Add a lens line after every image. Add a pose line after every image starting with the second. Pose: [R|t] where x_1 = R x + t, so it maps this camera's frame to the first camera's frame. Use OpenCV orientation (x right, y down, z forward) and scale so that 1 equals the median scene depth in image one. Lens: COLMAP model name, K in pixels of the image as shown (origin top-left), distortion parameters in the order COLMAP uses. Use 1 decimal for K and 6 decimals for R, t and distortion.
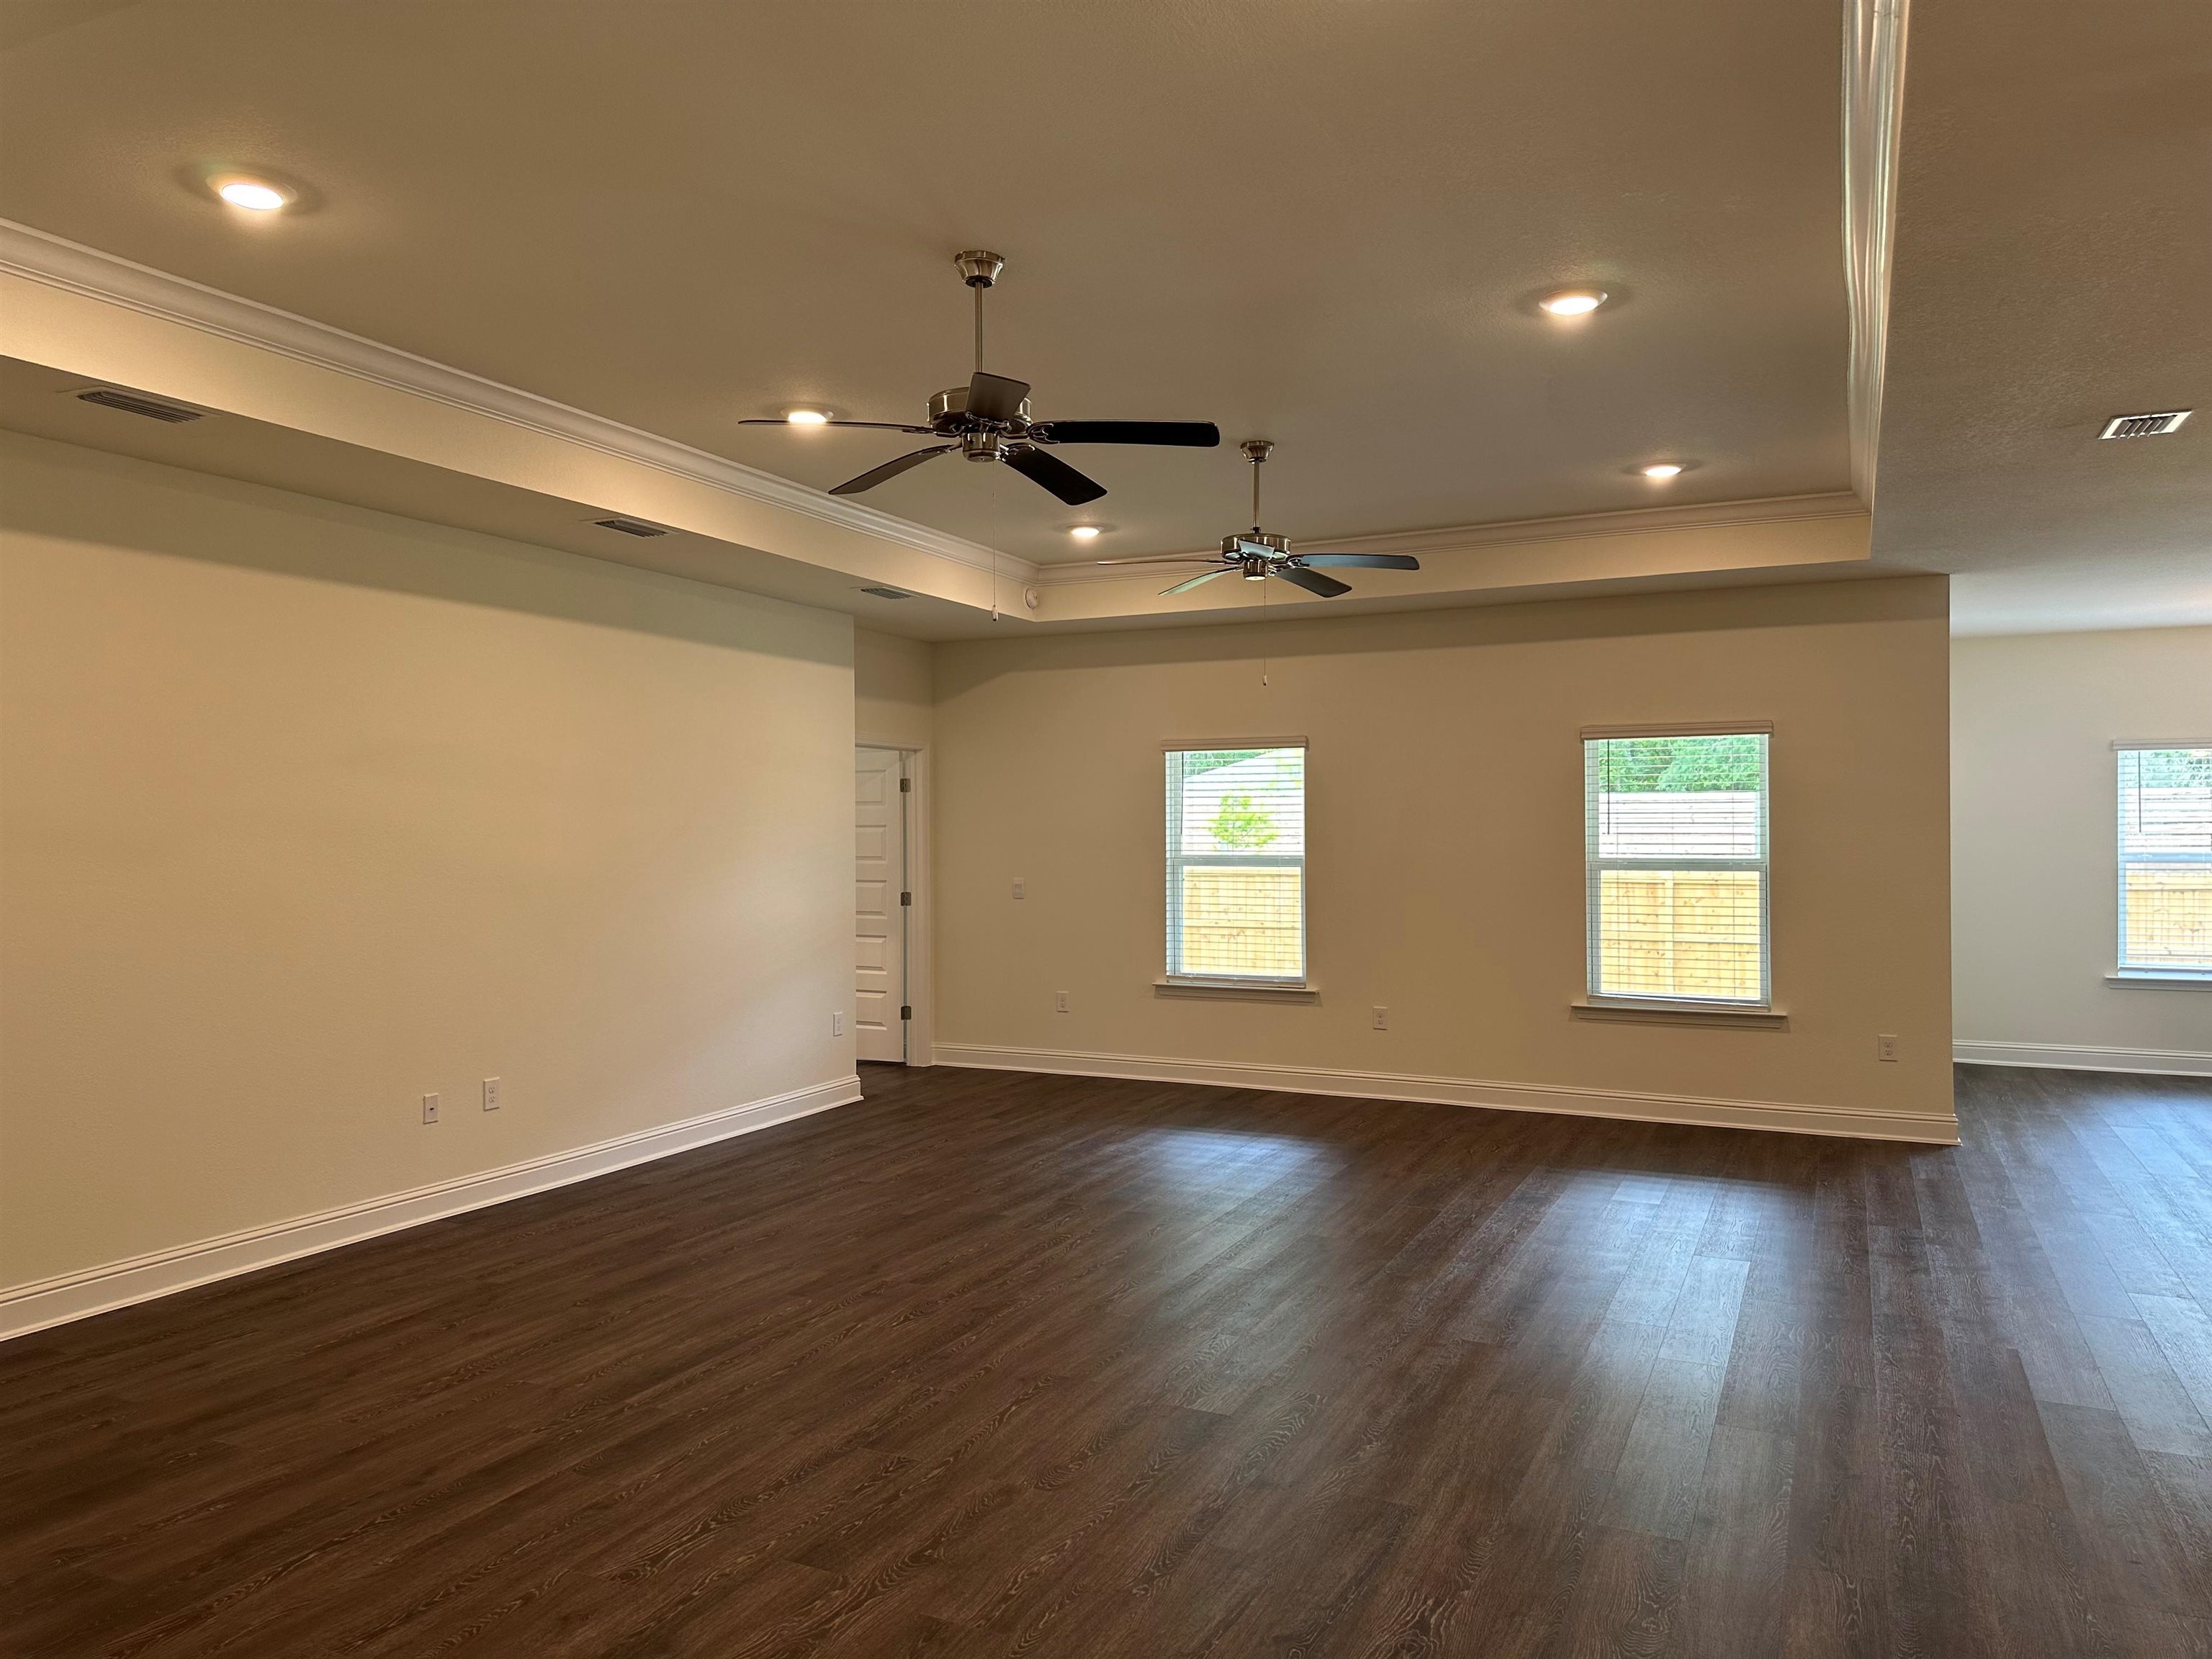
lens RADIAL K [[1556.1, 0, 1106.0], [0, 1556.1, 829.5], [0, 0, 1]] dist [0.022302, -0.001747]
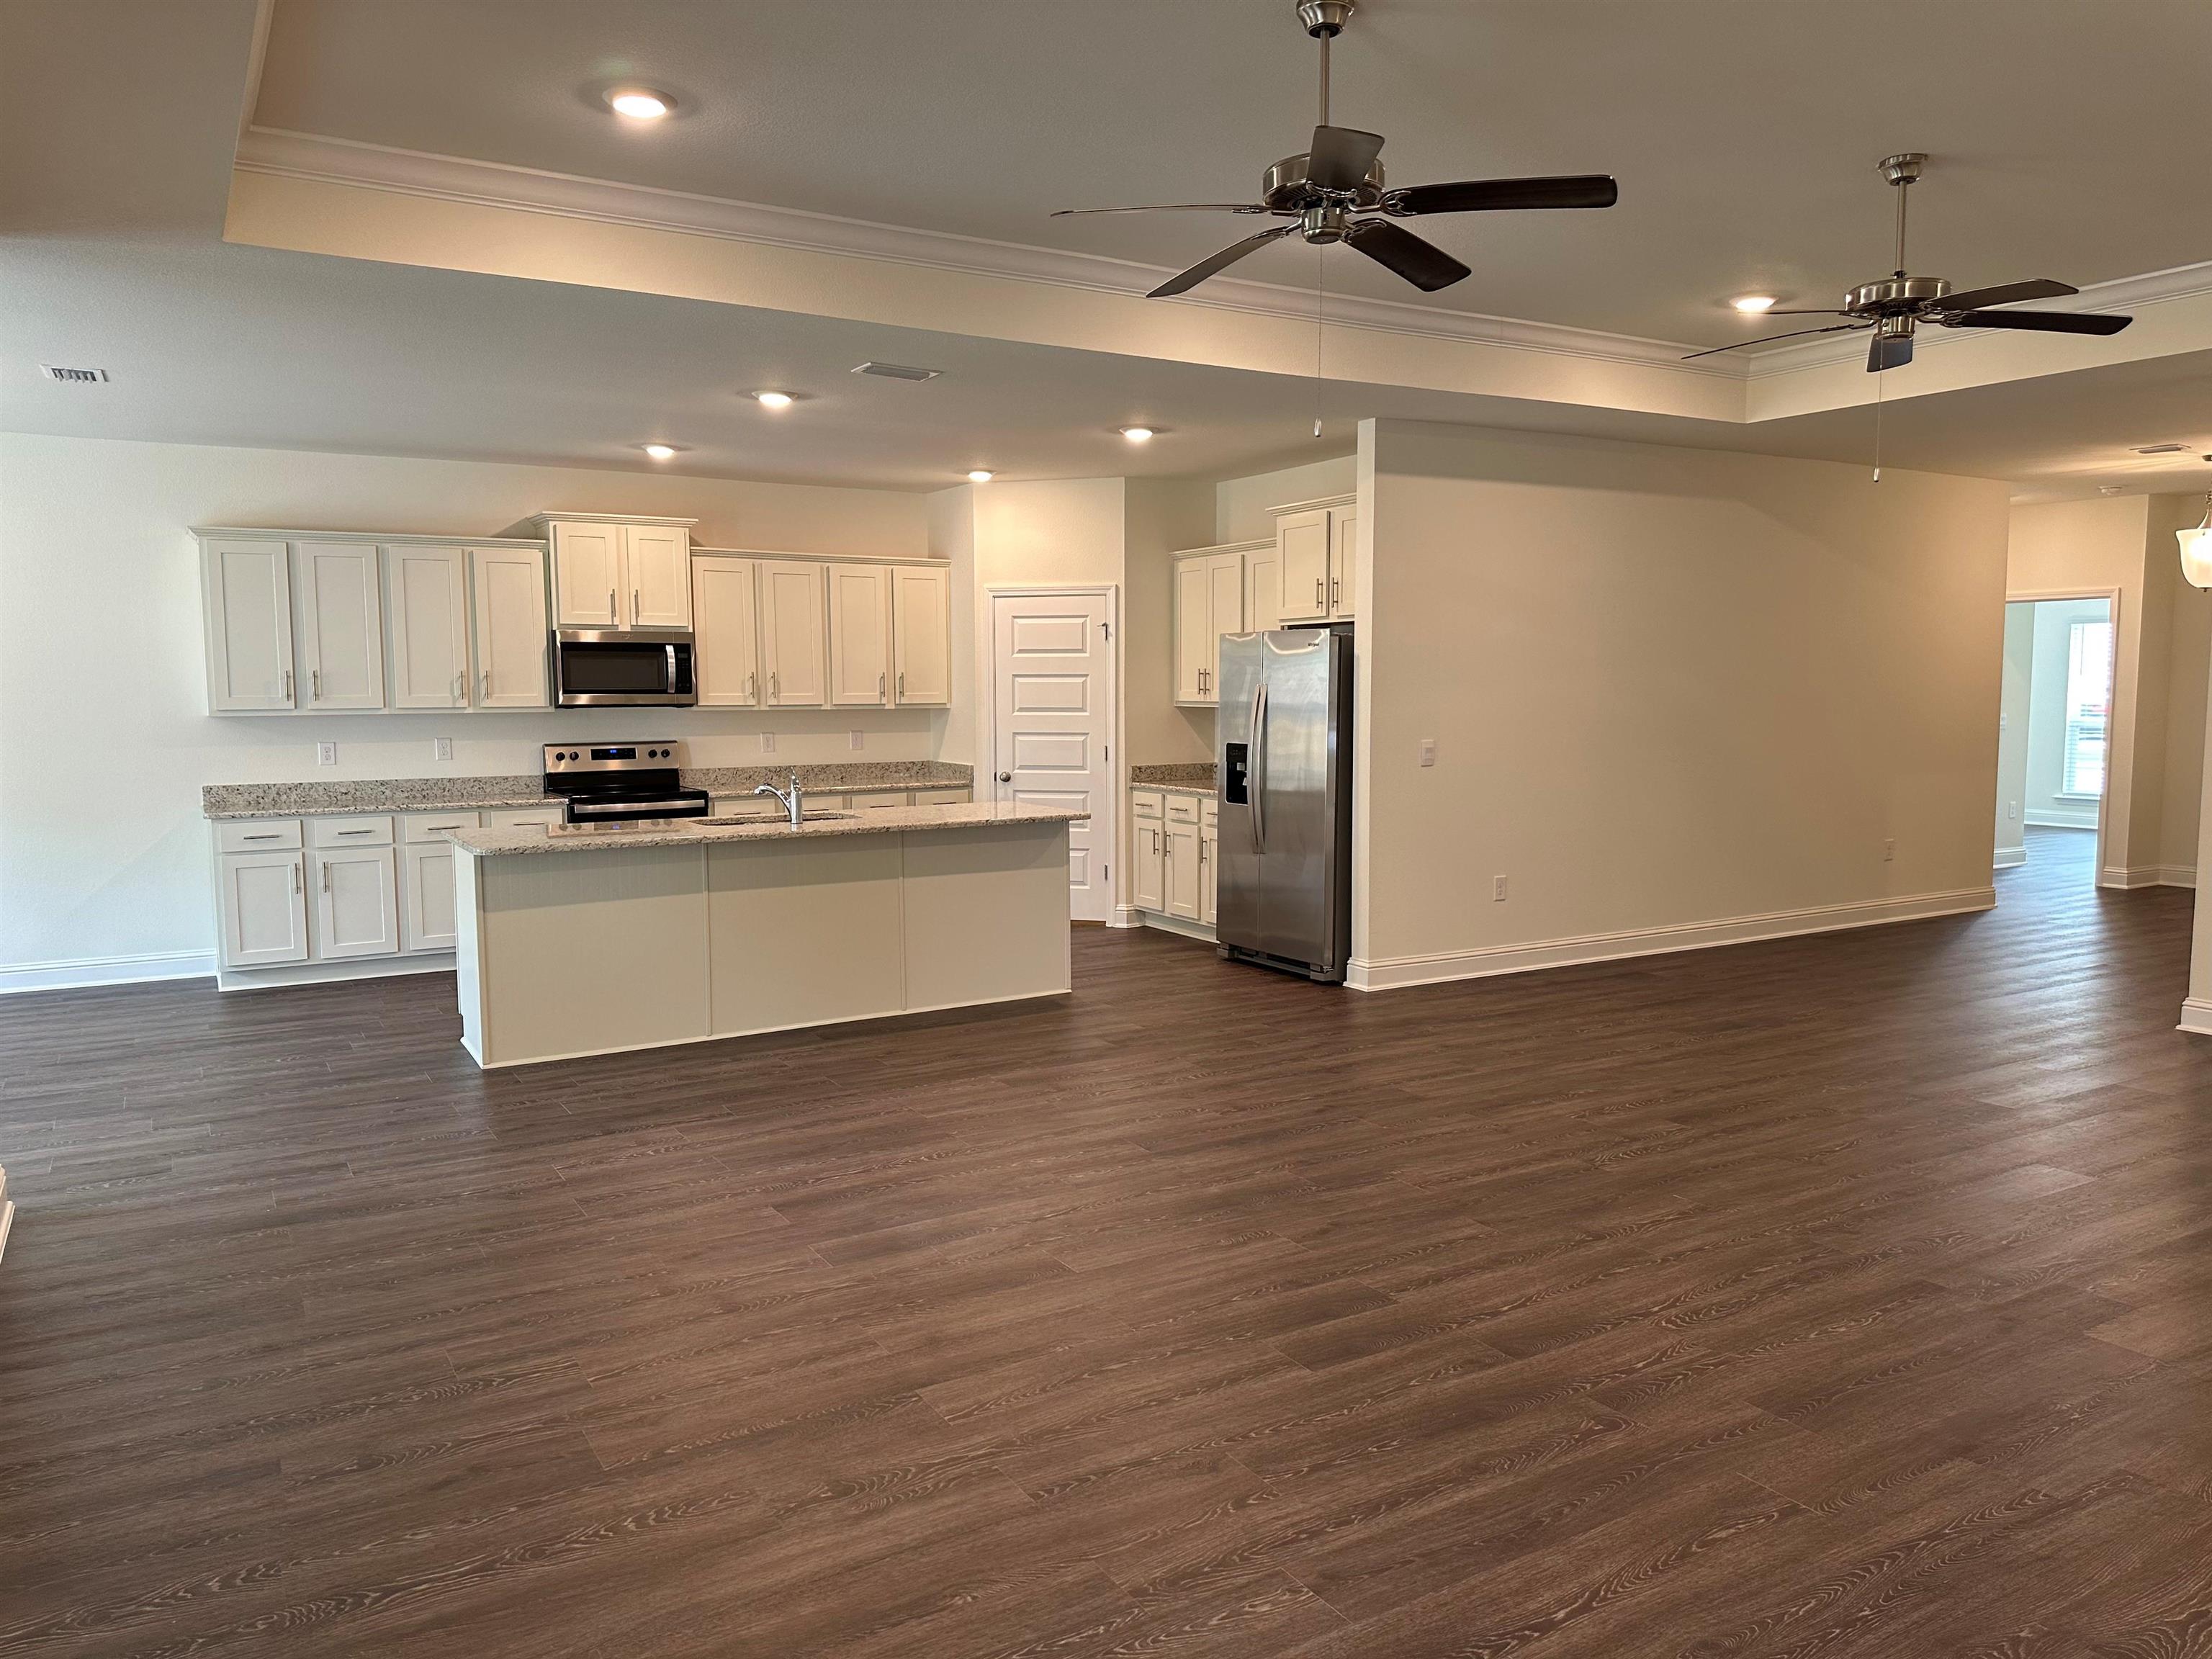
lens RADIAL K [[1545.3, 0, 1087.2], [0, 1545.3, 826.4], [0, 0, 1]] dist [0.127061, -0.176265]
pose [[-0.827363, -0.043363, 0.559991, -0.176562], [0.008539, 0.995929, 0.089736, 0.003658], [-0.561602, 0.079026, -0.823625, 1.620989]]
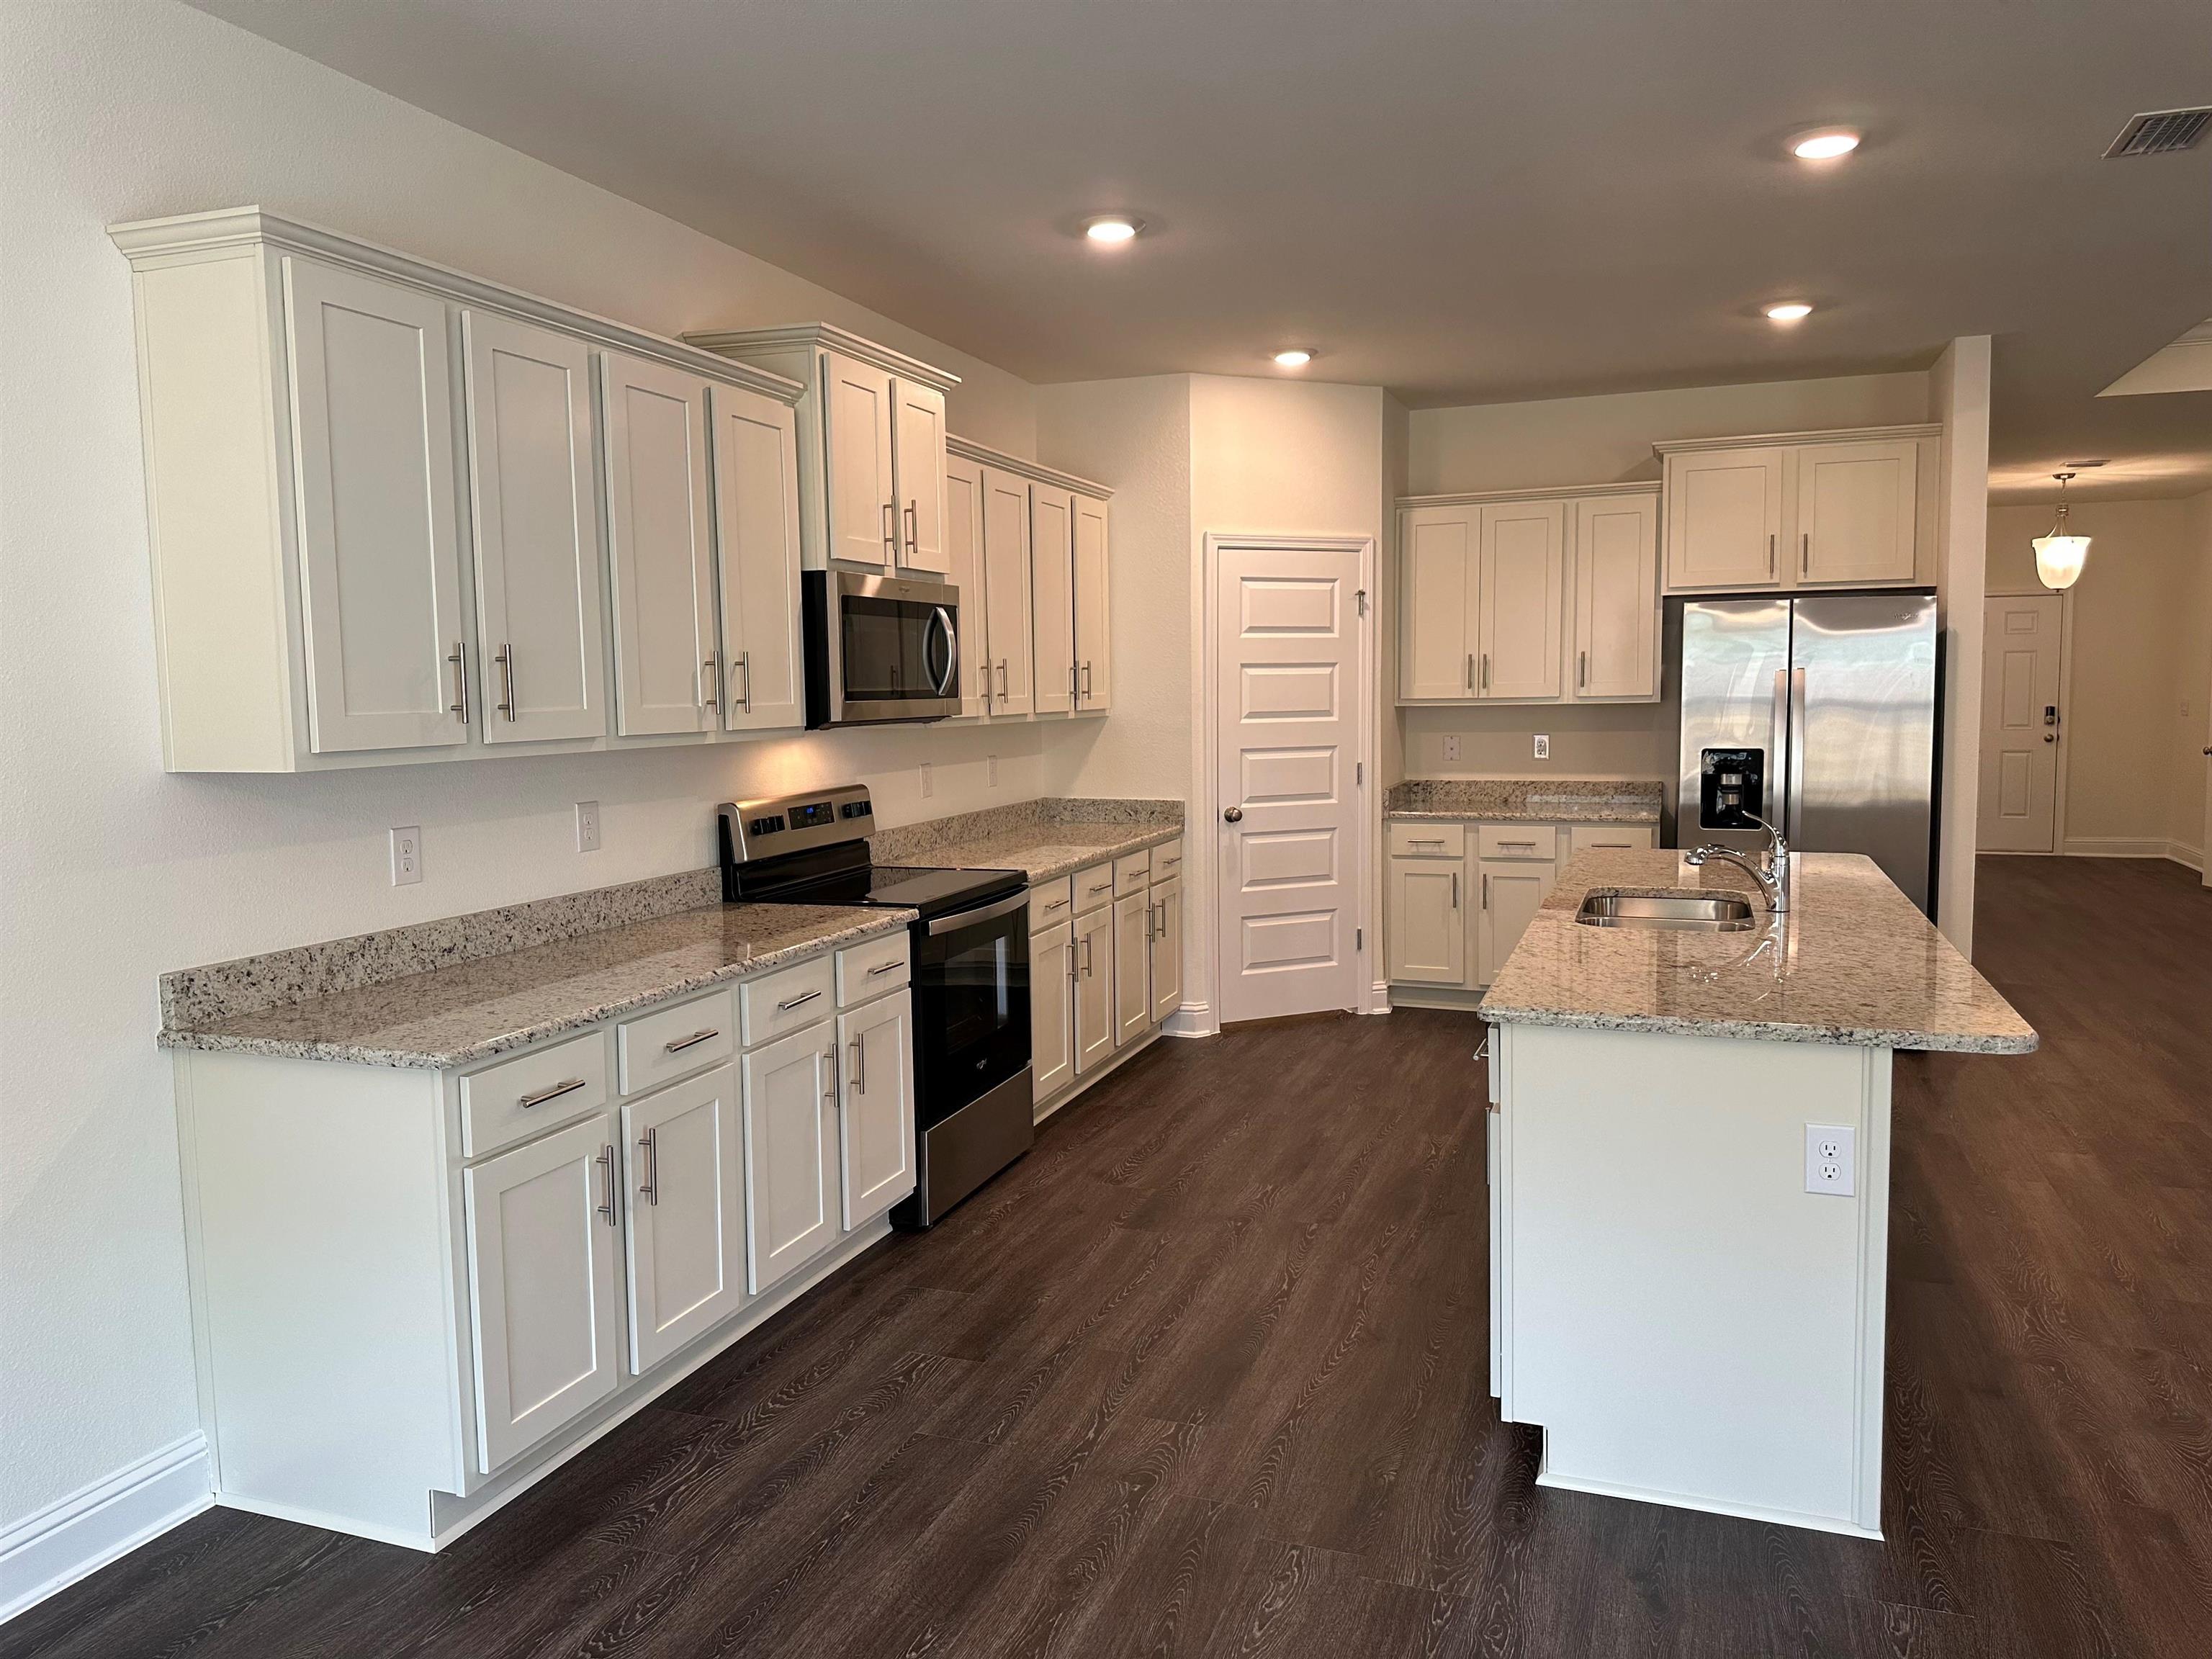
lens RADIAL K [[1558.8, 0, 1089.7], [0, 1558.8, 808.0], [0, 0, 1]] dist [0.061634, -0.071124]
pose [[-0.995847, 0.026759, -0.087021, 1.018955], [0.019765, 0.996579, 0.080253, 0.001288], [0.088871, 0.078200, -0.992969, 1.412172]]
